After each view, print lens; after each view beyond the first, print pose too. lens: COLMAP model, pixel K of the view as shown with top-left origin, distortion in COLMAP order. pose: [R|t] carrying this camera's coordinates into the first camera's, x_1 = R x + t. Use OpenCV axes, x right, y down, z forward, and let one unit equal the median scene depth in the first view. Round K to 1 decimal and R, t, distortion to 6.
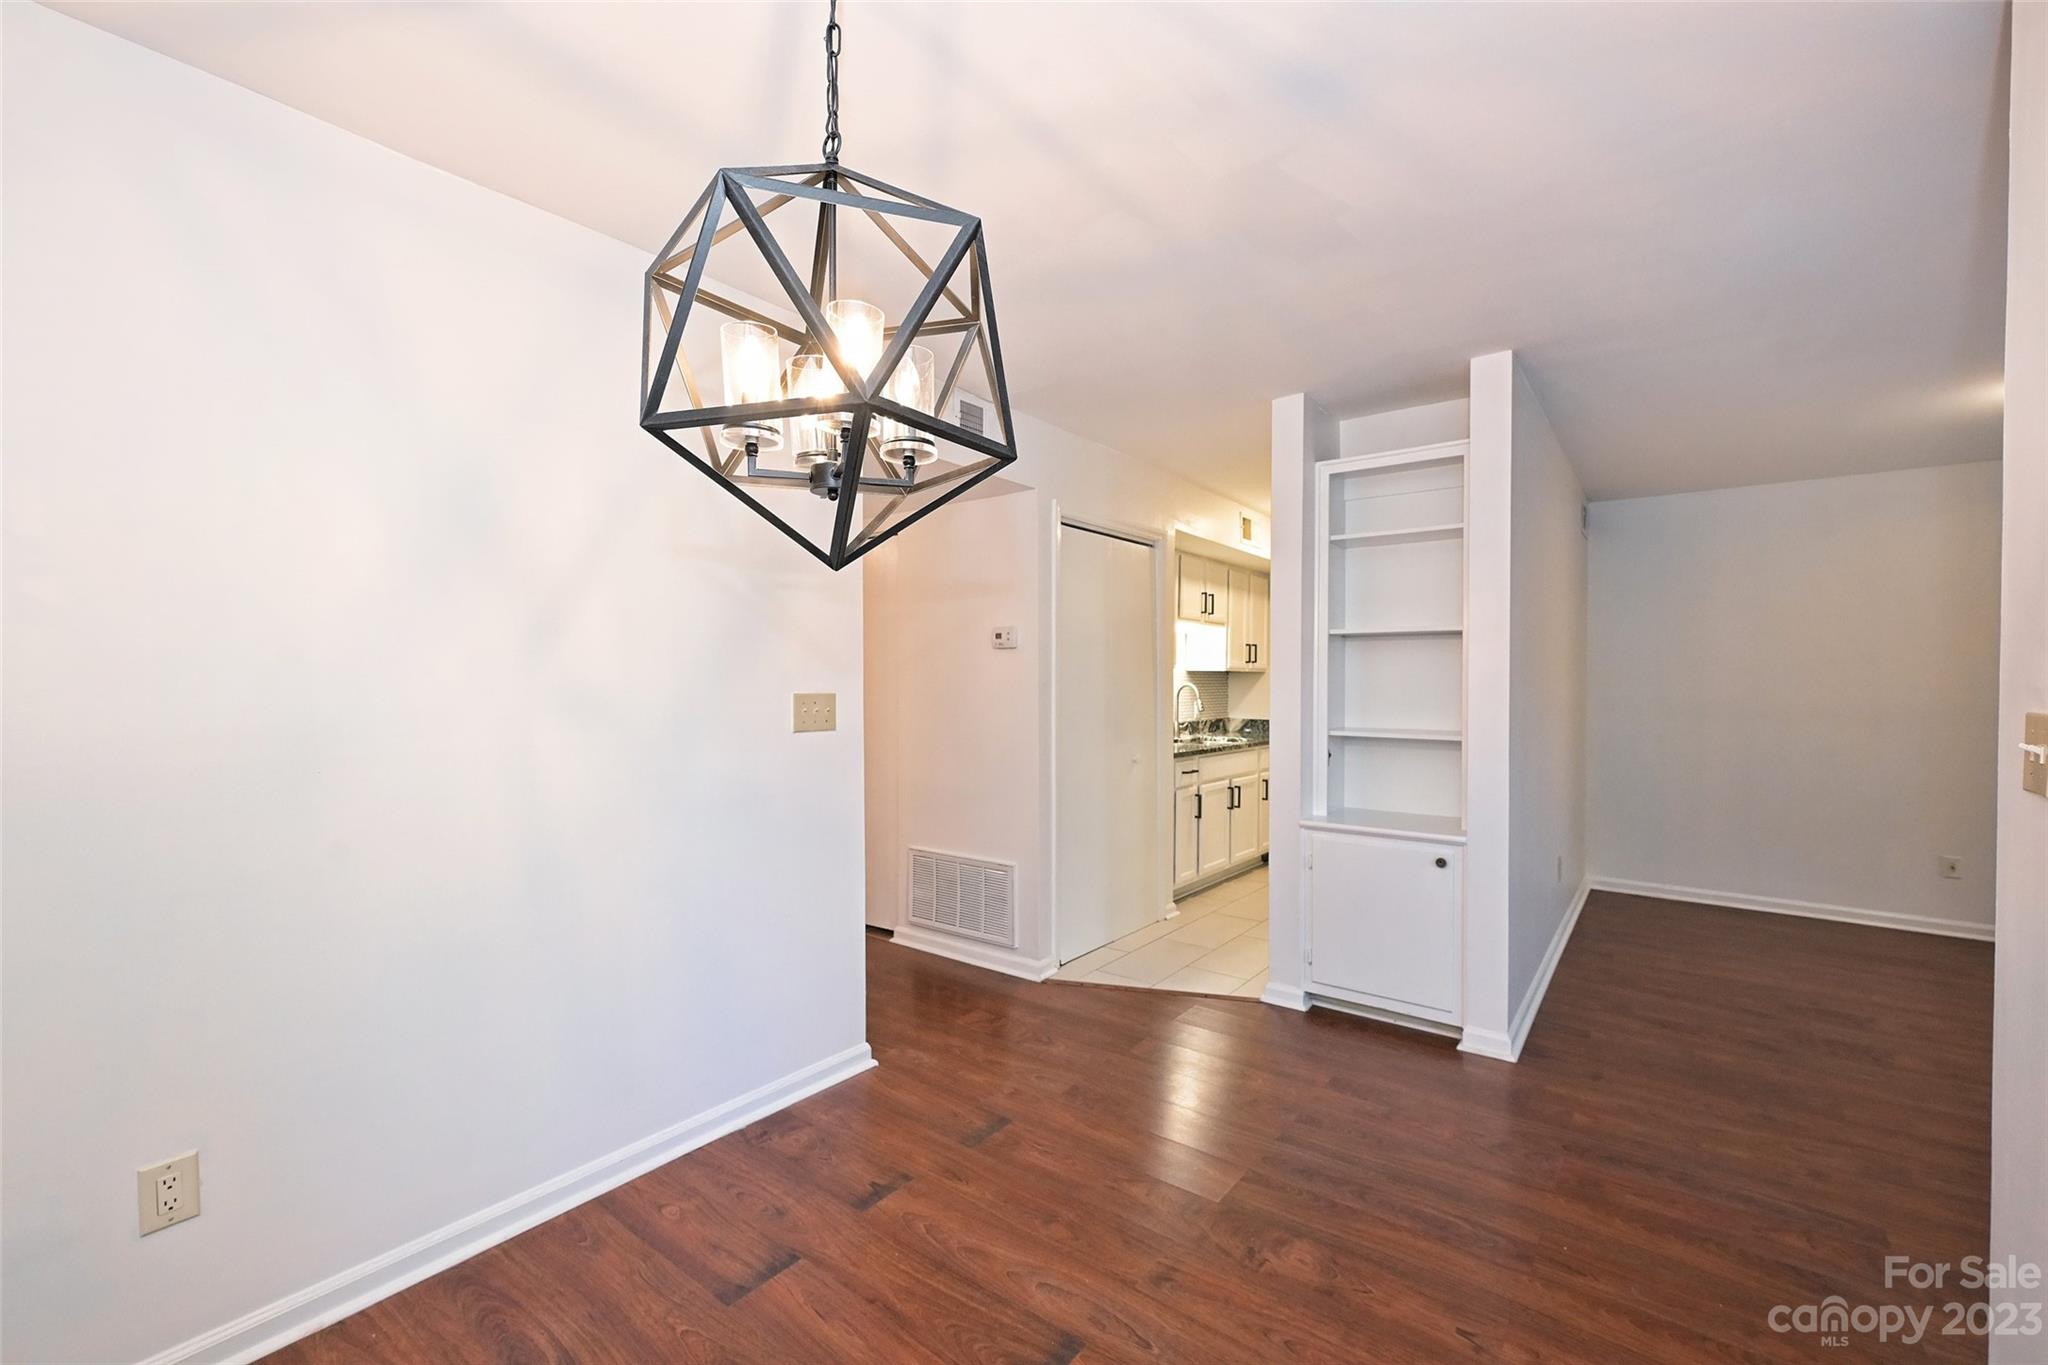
lens RADIAL K [[847.3, 0, 1023.4], [0, 847.3, 687.9], [0, 0, 1]] dist [-0.000247, 0.000161]
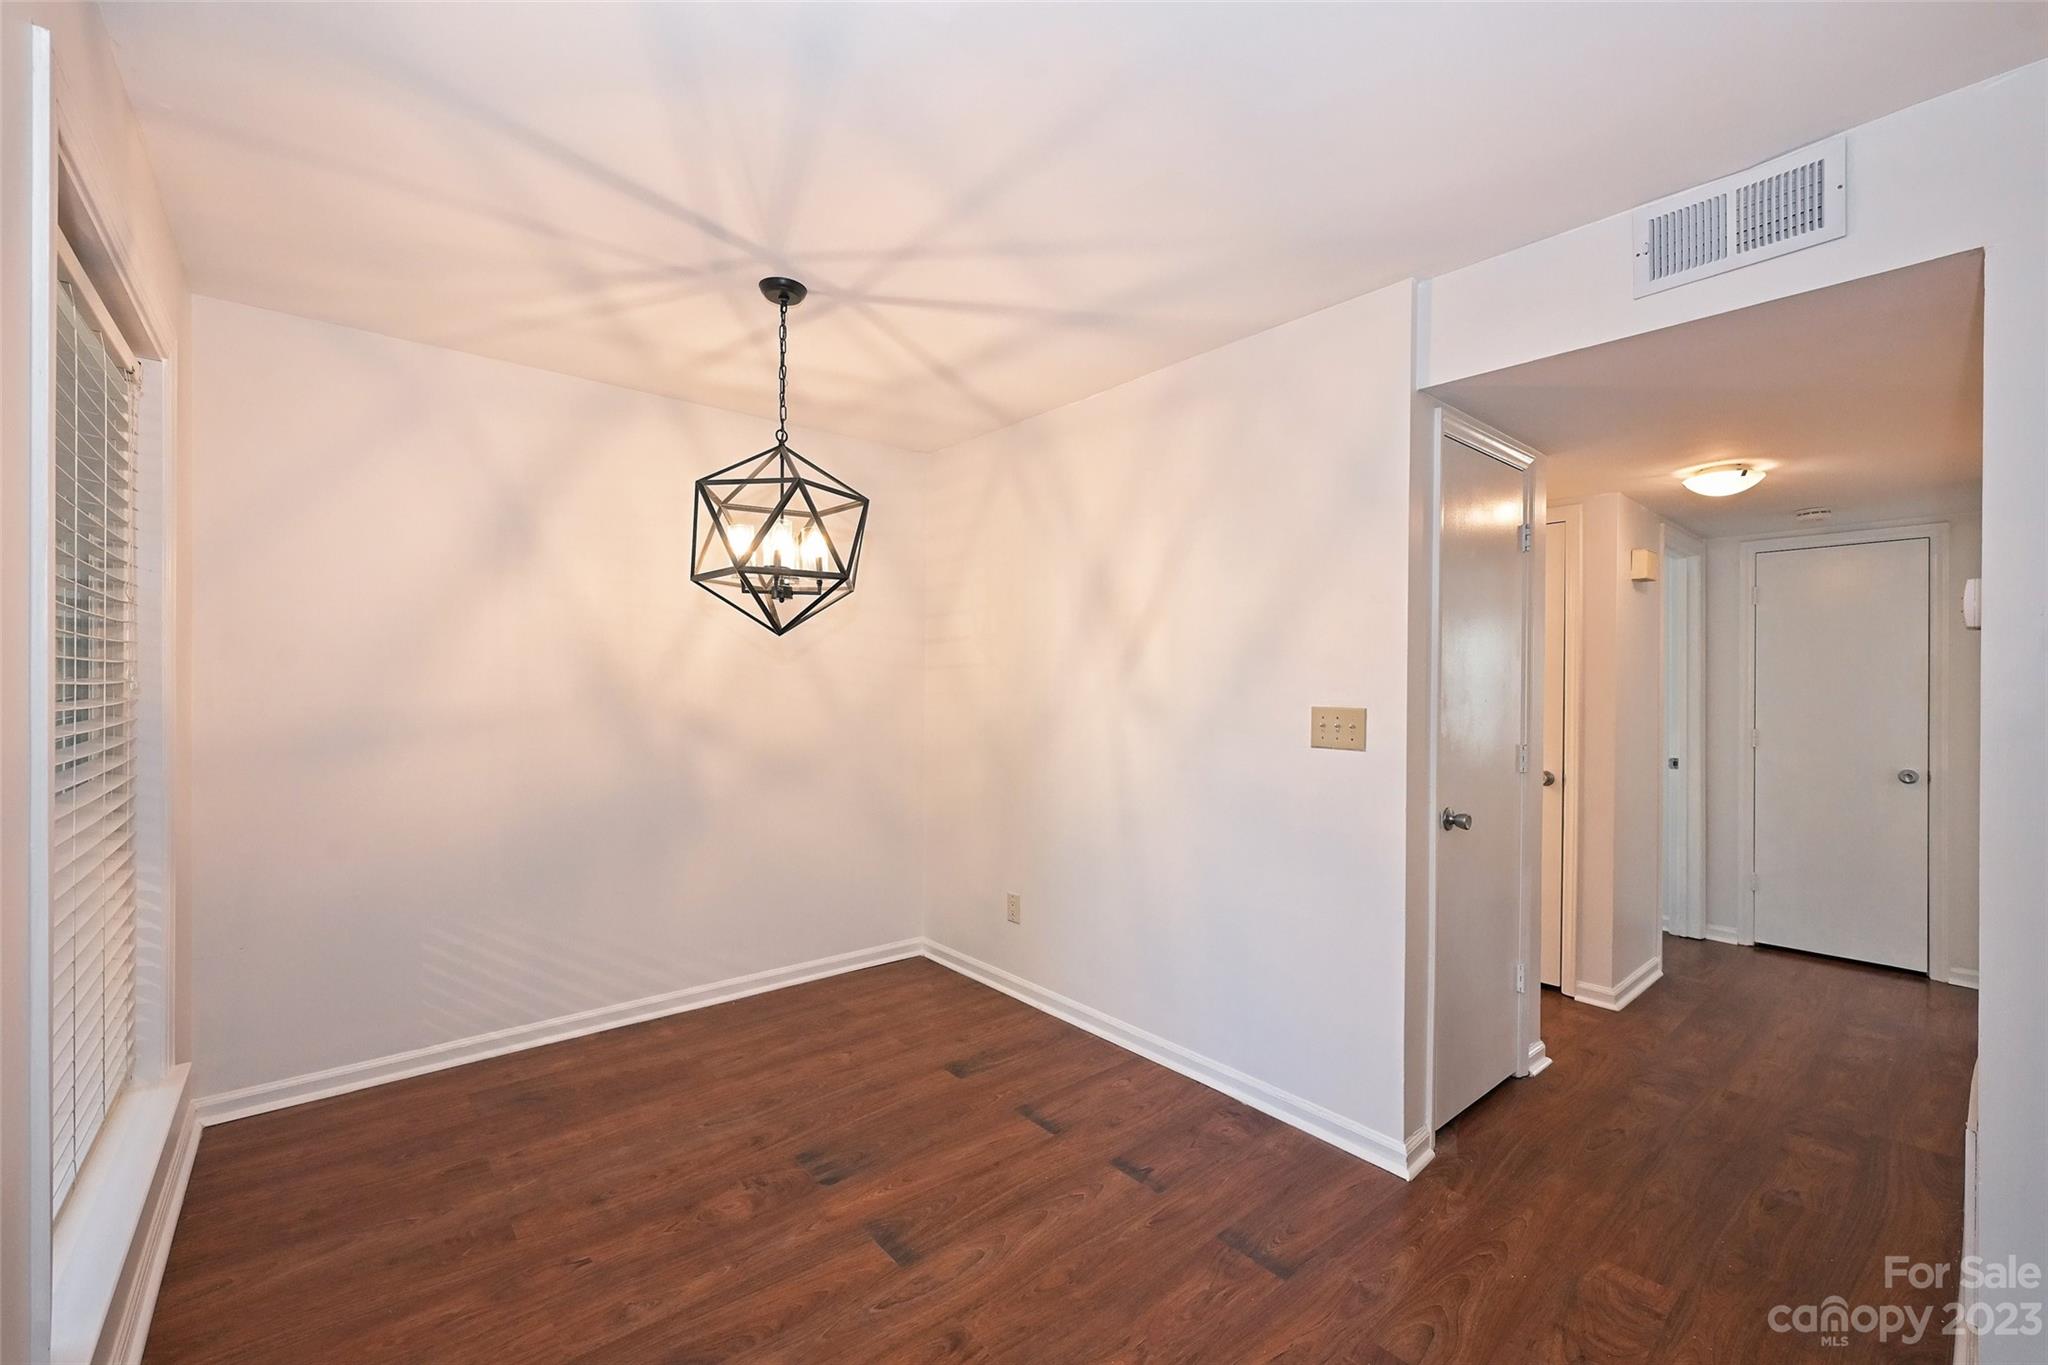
lens RADIAL K [[832.0, 0, 1015.2], [0, 832.0, 688.2], [0, 0, 1]] dist [-0.001561, -0.000457]
pose [[-0.215500, 0.001818, -0.976502, 0.724651], [-0.018638, 0.999808, 0.005974, -0.013582], [0.976326, 0.019488, -0.215425, 0.874569]]
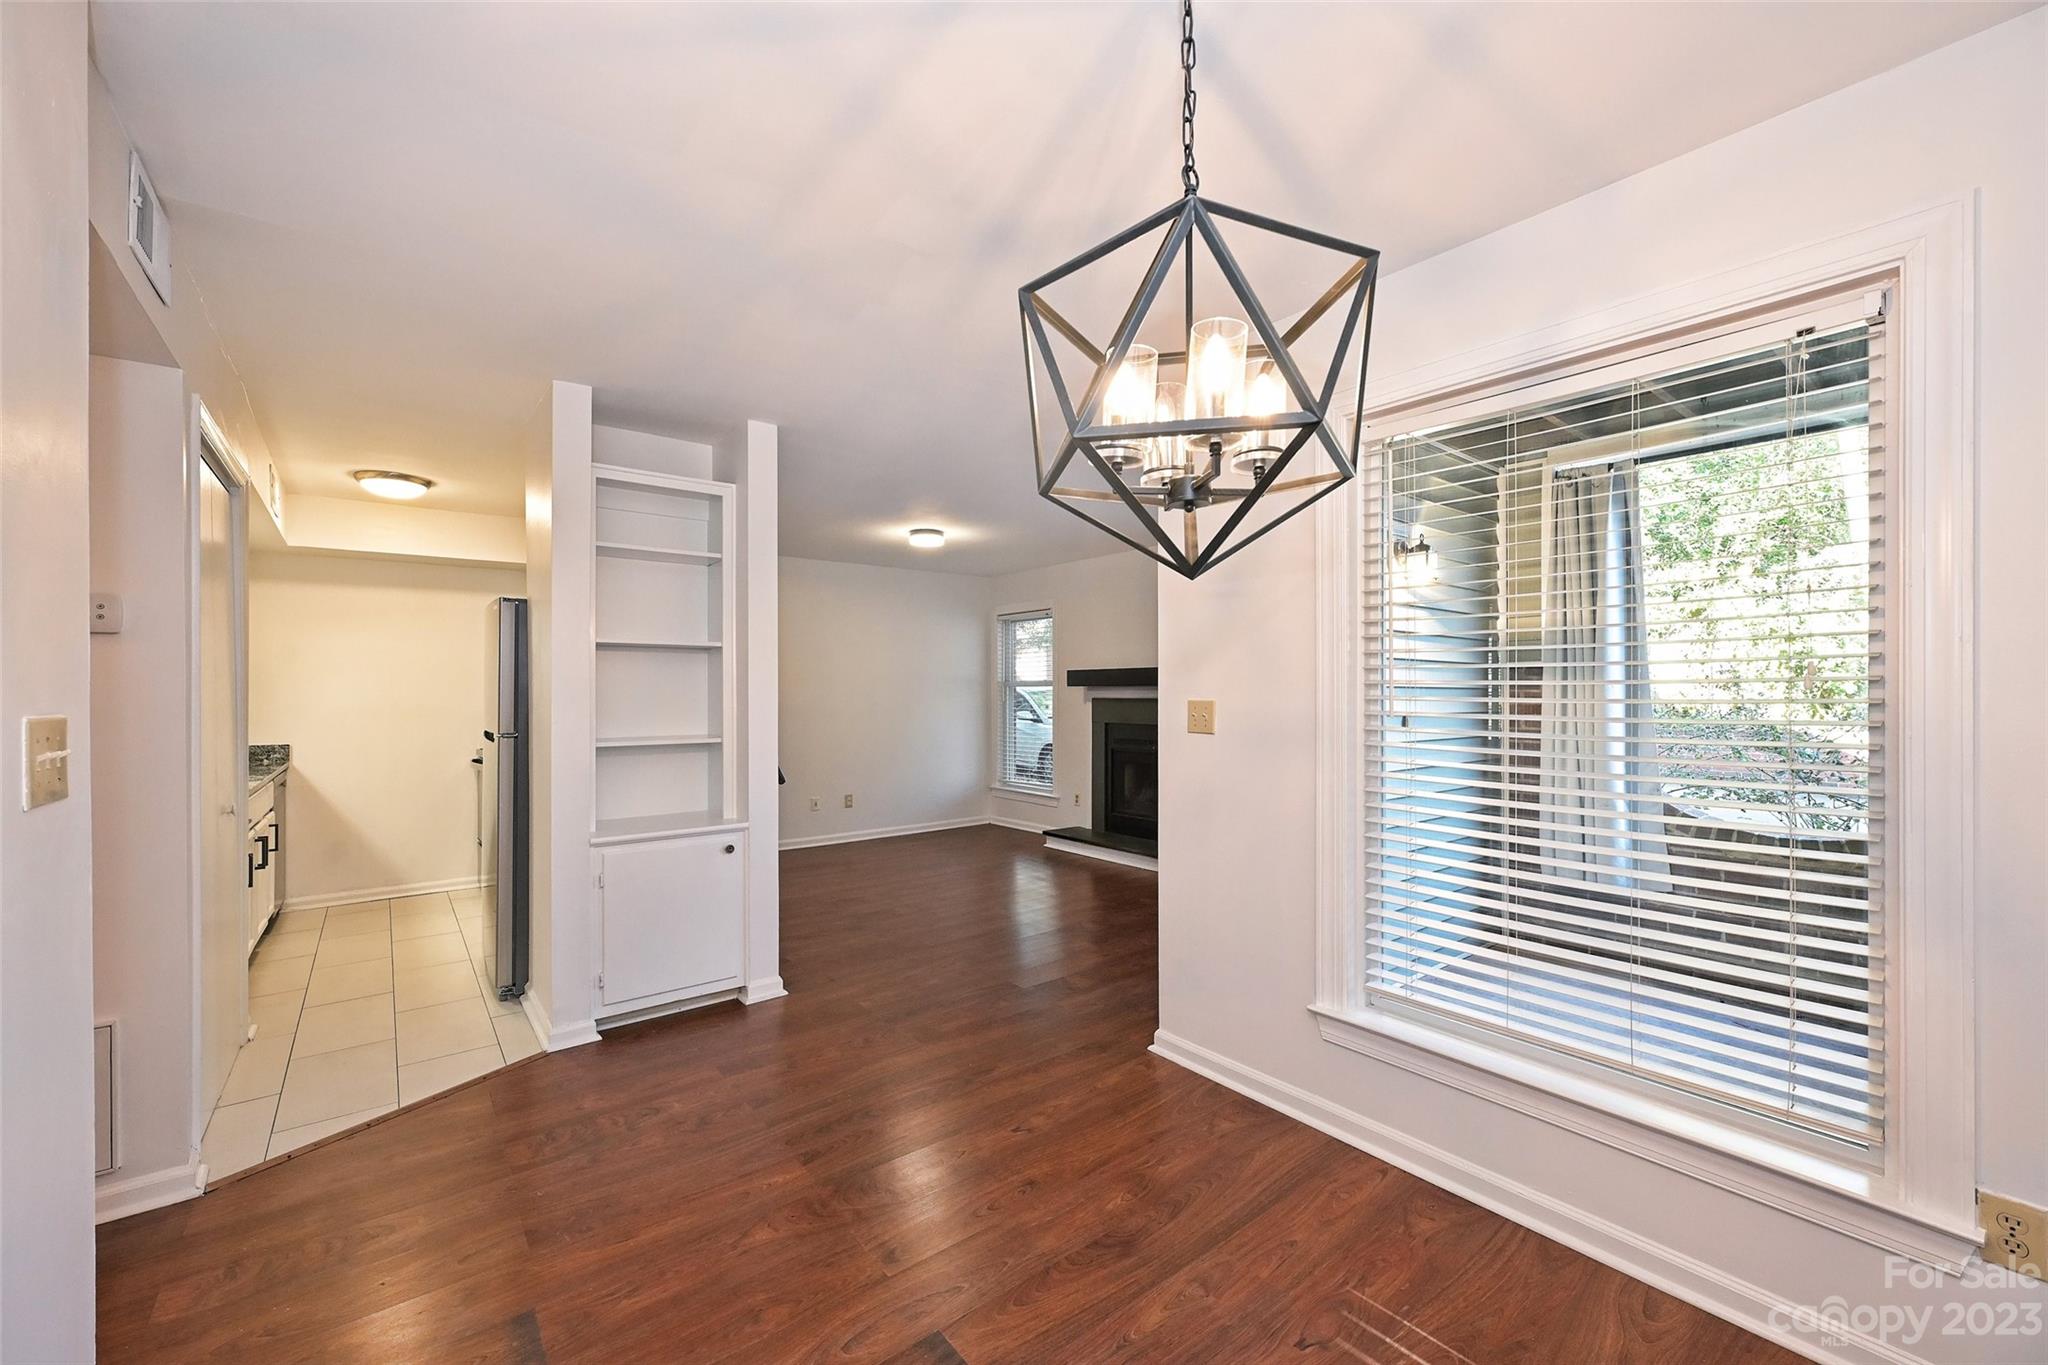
lens RADIAL K [[801.9, 0, 1007.4], [0, 801.9, 693.1], [0, 0, 1]] dist [-0.000888, -0.000056]
pose [[0.252332, -0.004395, 0.967631, -0.535582], [0.013238, 0.999912, 0.001089, -0.000648], [-0.967550, 0.012535, 0.252368, 0.420758]]
